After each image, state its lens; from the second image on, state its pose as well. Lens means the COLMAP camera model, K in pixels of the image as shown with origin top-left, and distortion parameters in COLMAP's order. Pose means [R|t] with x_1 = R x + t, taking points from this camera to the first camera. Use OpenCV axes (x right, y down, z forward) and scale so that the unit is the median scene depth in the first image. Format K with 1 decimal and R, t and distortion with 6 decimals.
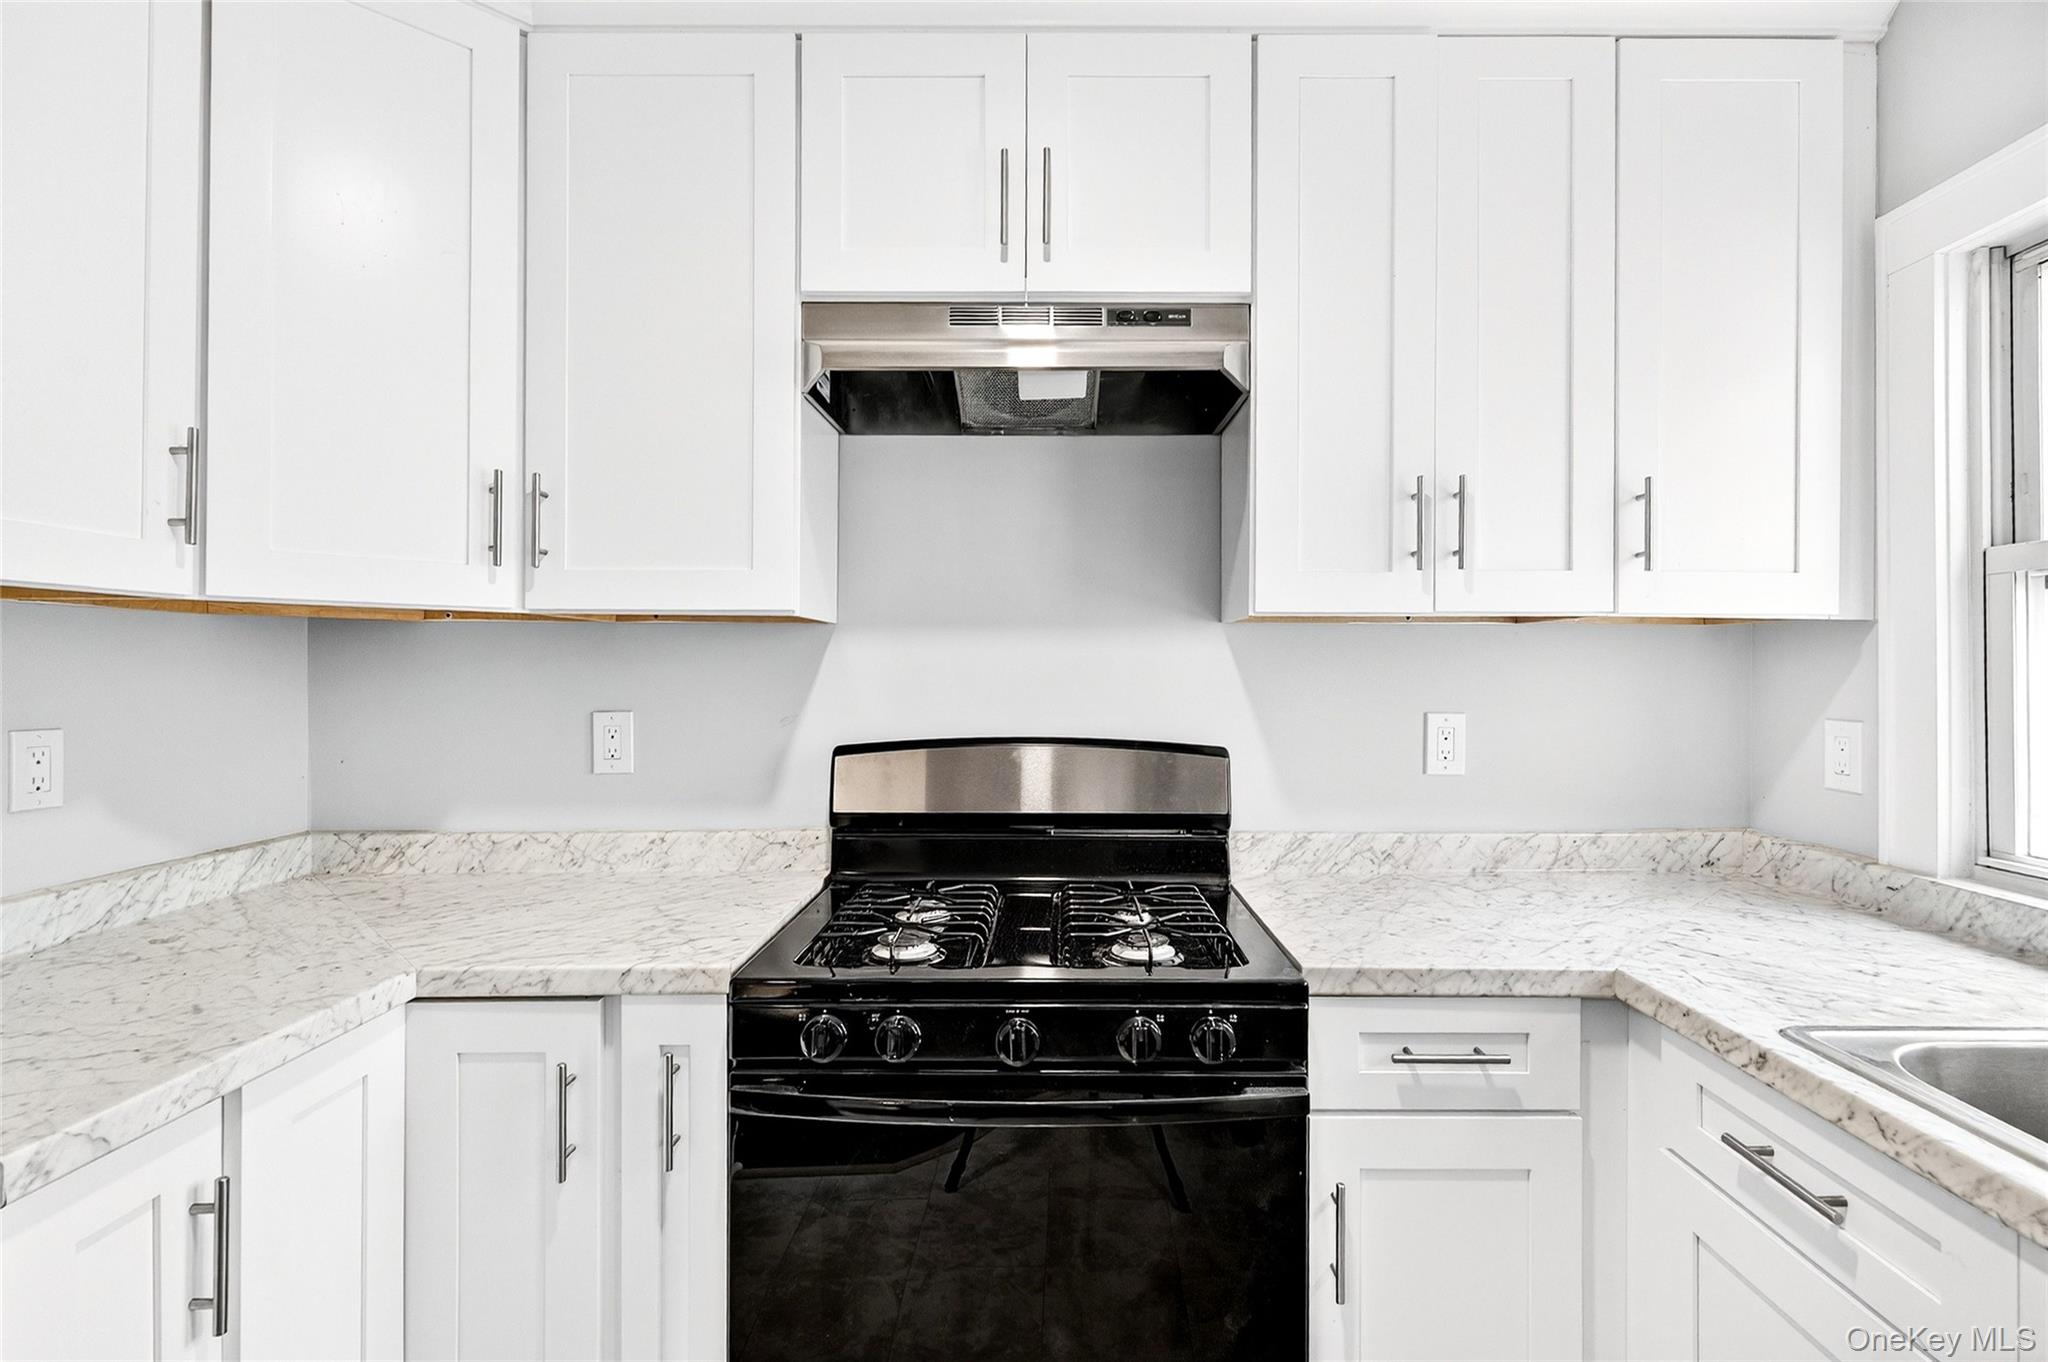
lens RADIAL K [[962.6, 0, 1073.3], [0, 962.6, 661.8], [0, 0, 1]] dist [-0.002279, -0.000155]
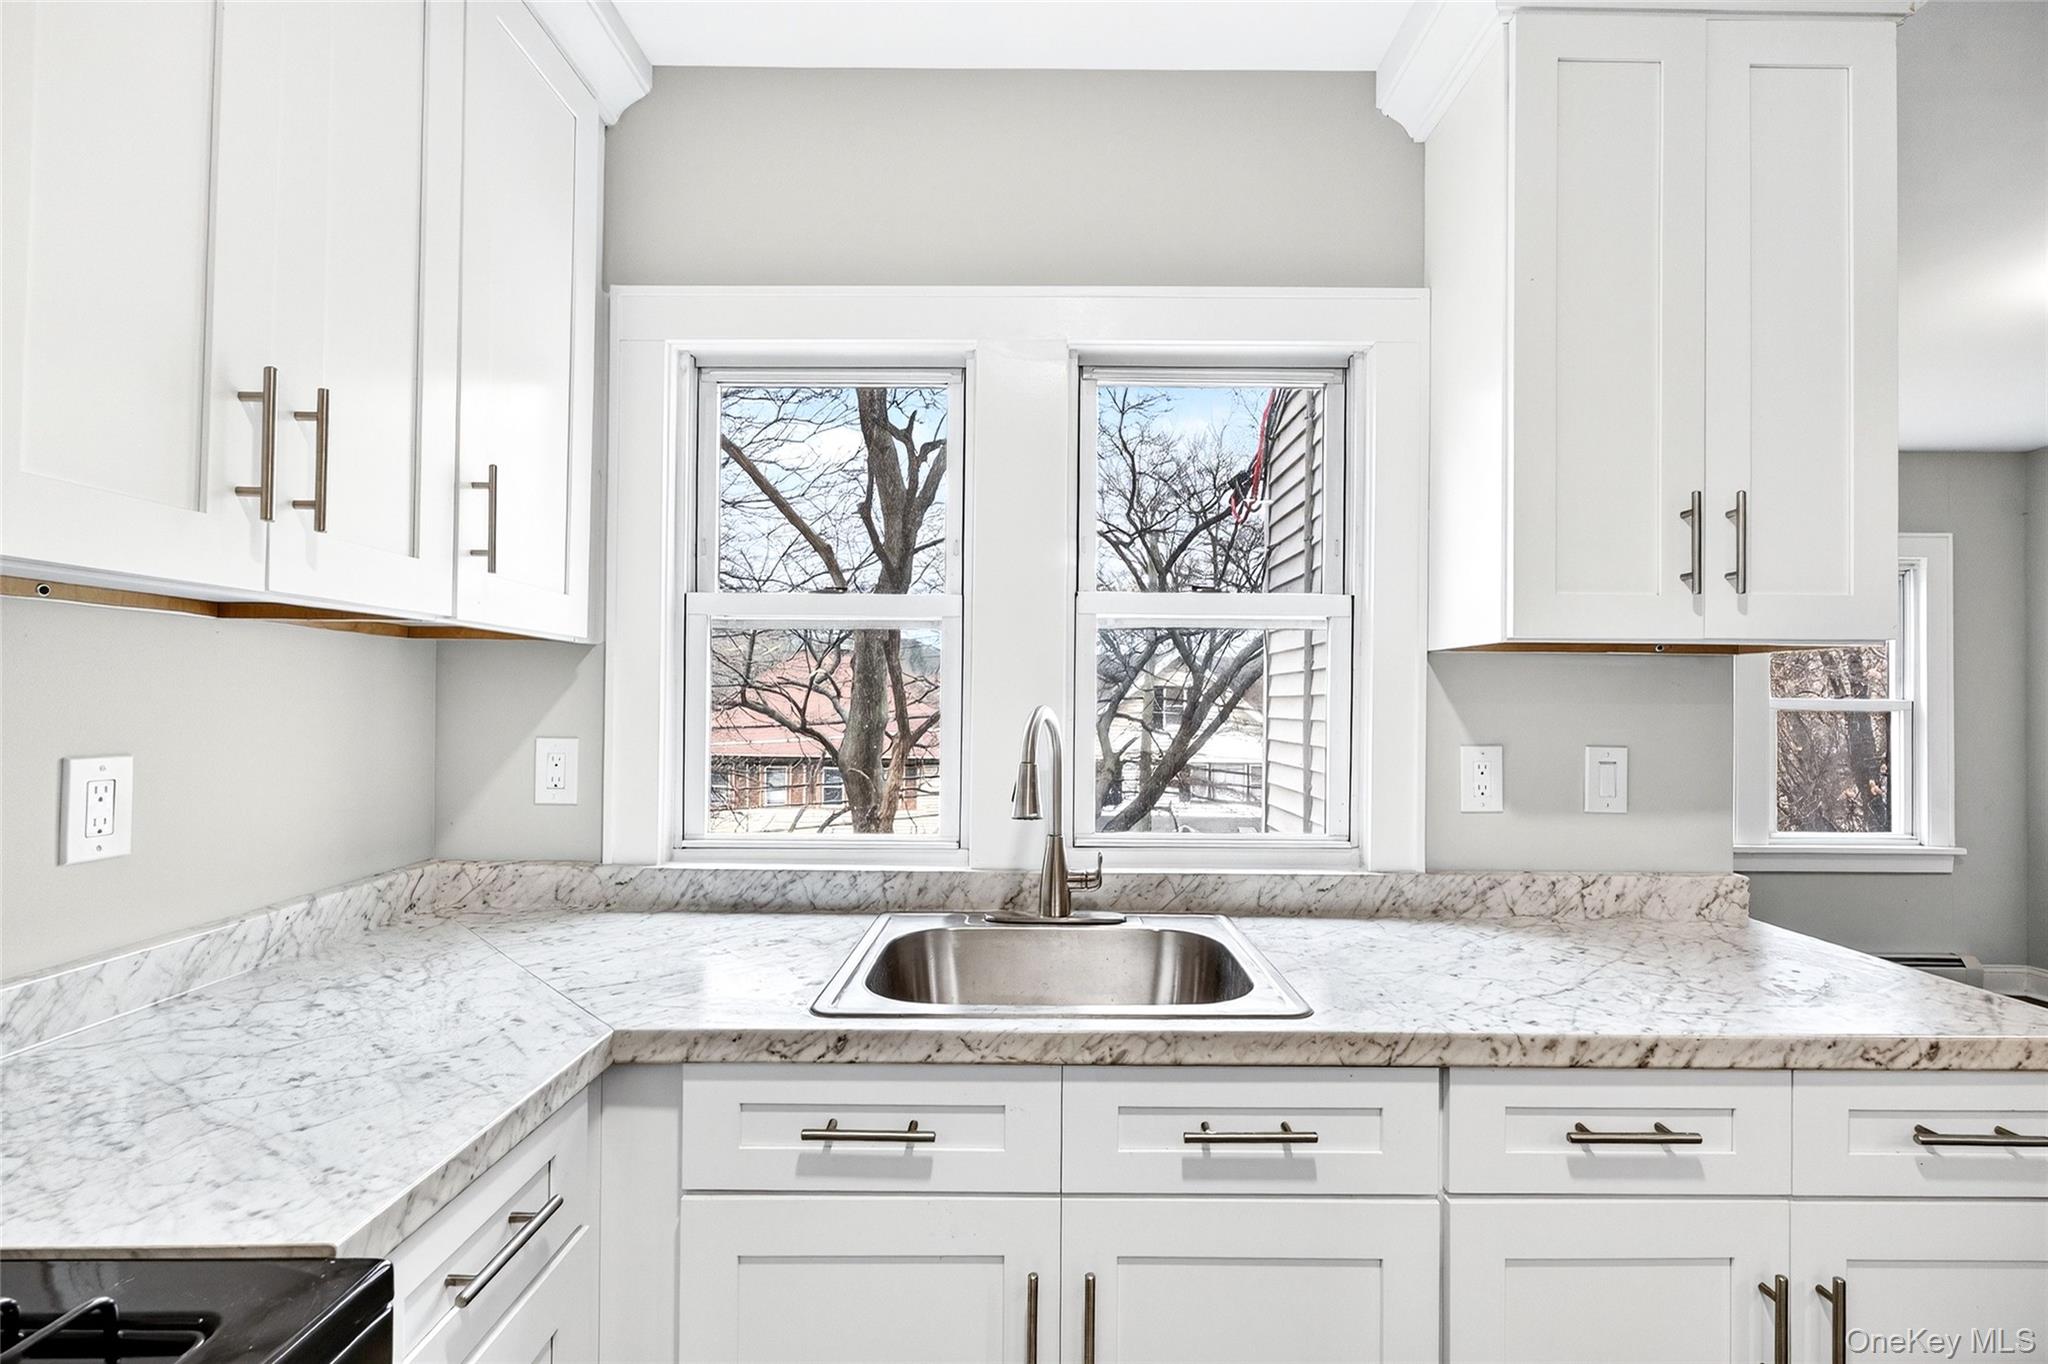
lens RADIAL K [[911.5, 0, 1024.0], [0, 911.5, 682.0], [0, 0, 1]] dist [-0.002786, -0.000529]
pose [[0.009470, 0.015068, 0.999842, -0.213632], [-0.011558, 0.999821, -0.014958, 0.010186], [-0.999888, -0.011415, 0.009642, 0.512325]]
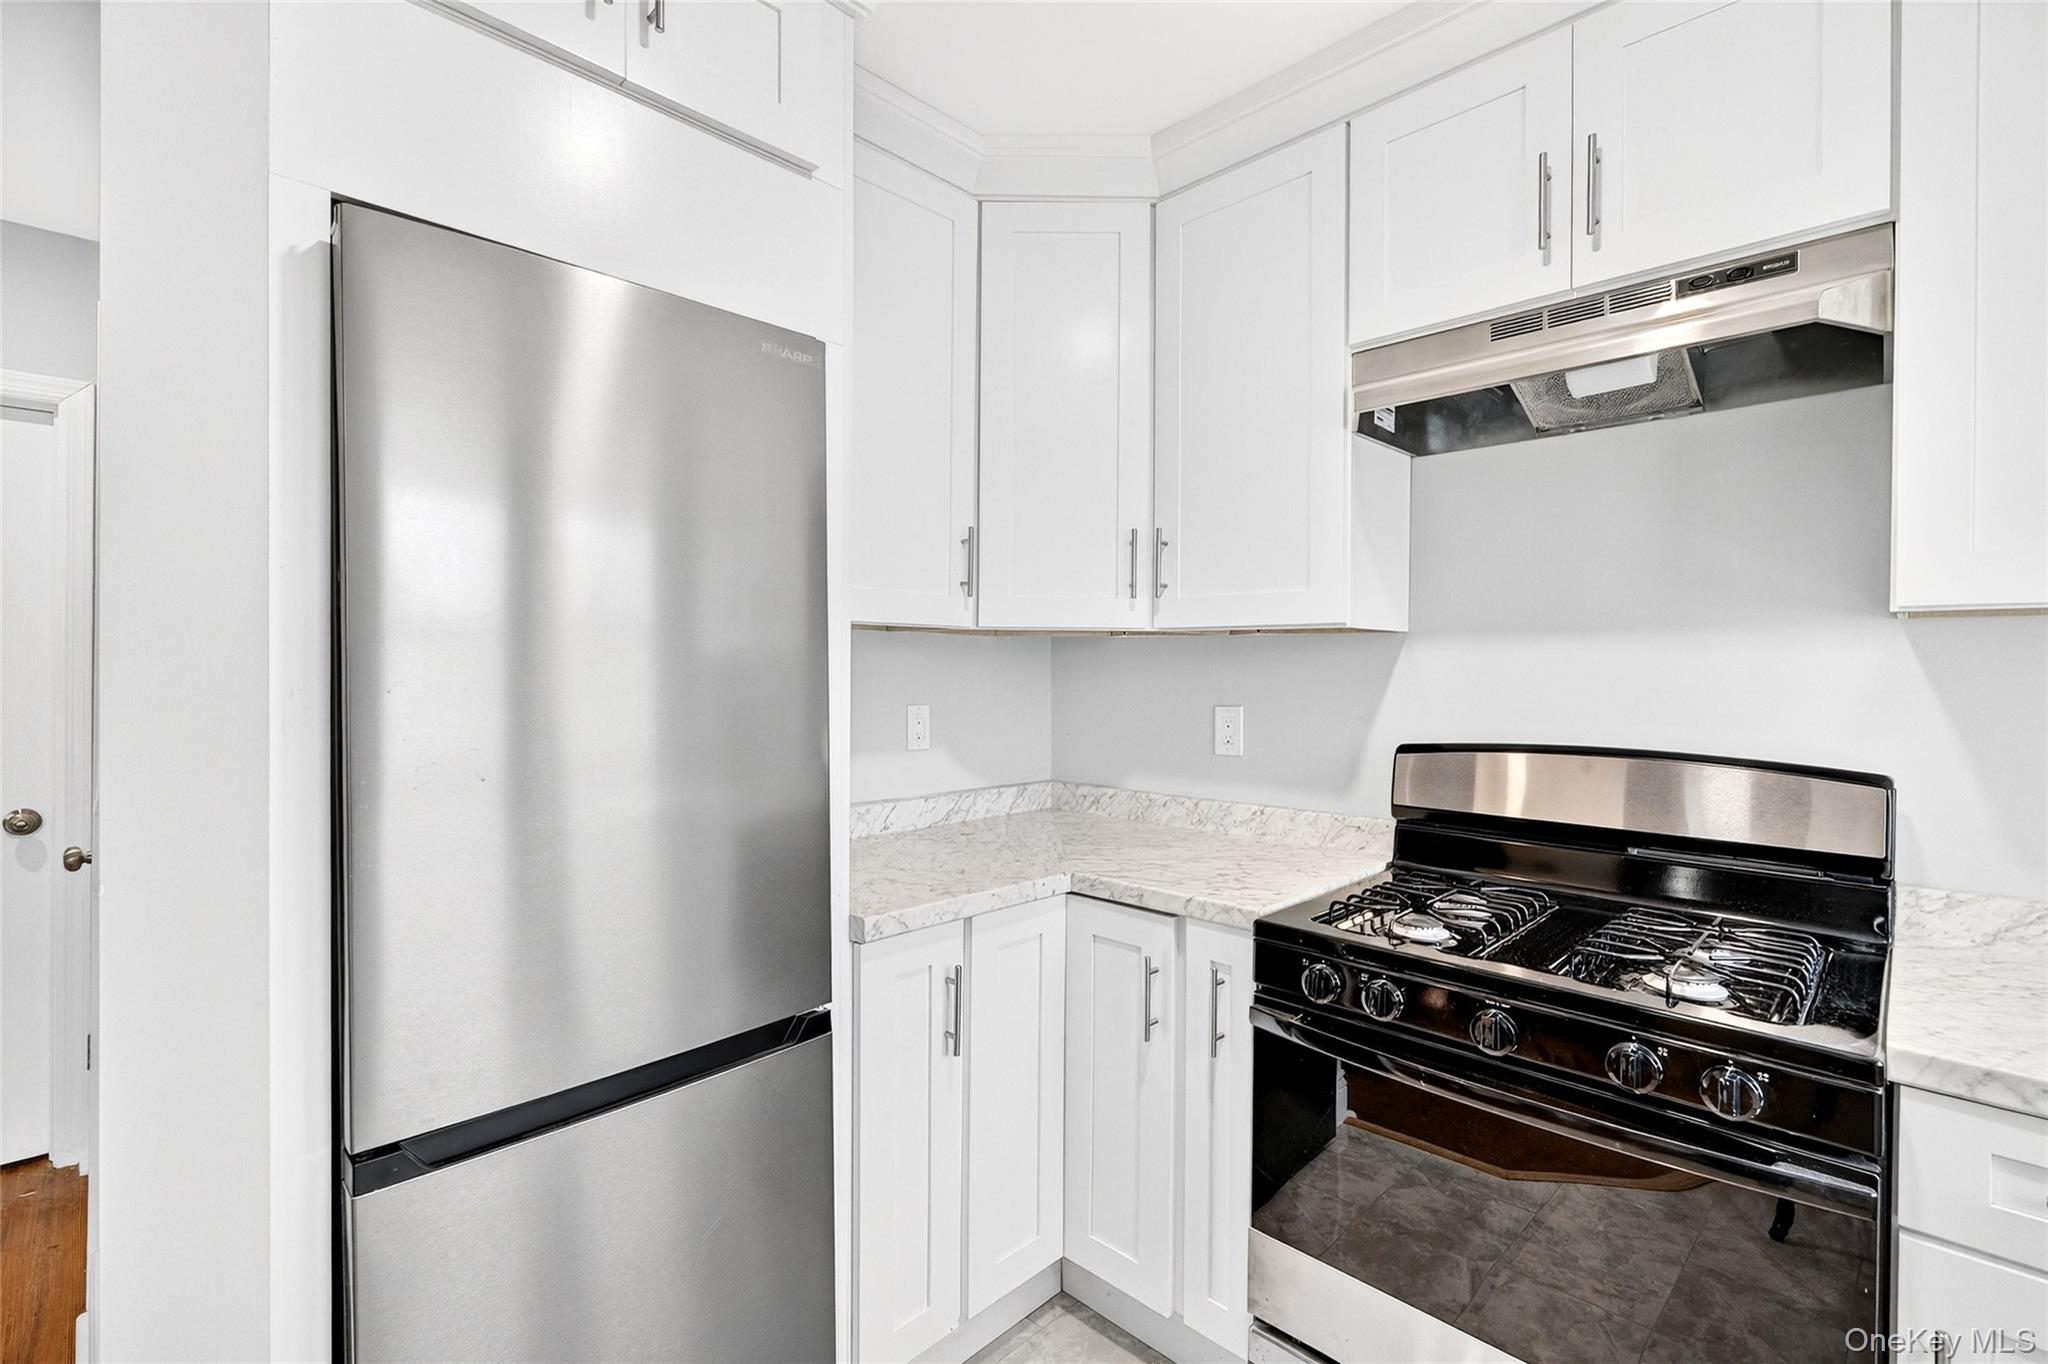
lens RADIAL K [[921.7, 0, 1019.8], [0, 921.7, 667.5], [0, 0, 1]] dist [-0.002506, -0.000464]
pose [[0.704627, 0.002781, -0.709573, 0.222295], [-0.000907, 0.999995, 0.003019, -0.003244], [0.709578, -0.001484, 0.704626, -0.054383]]
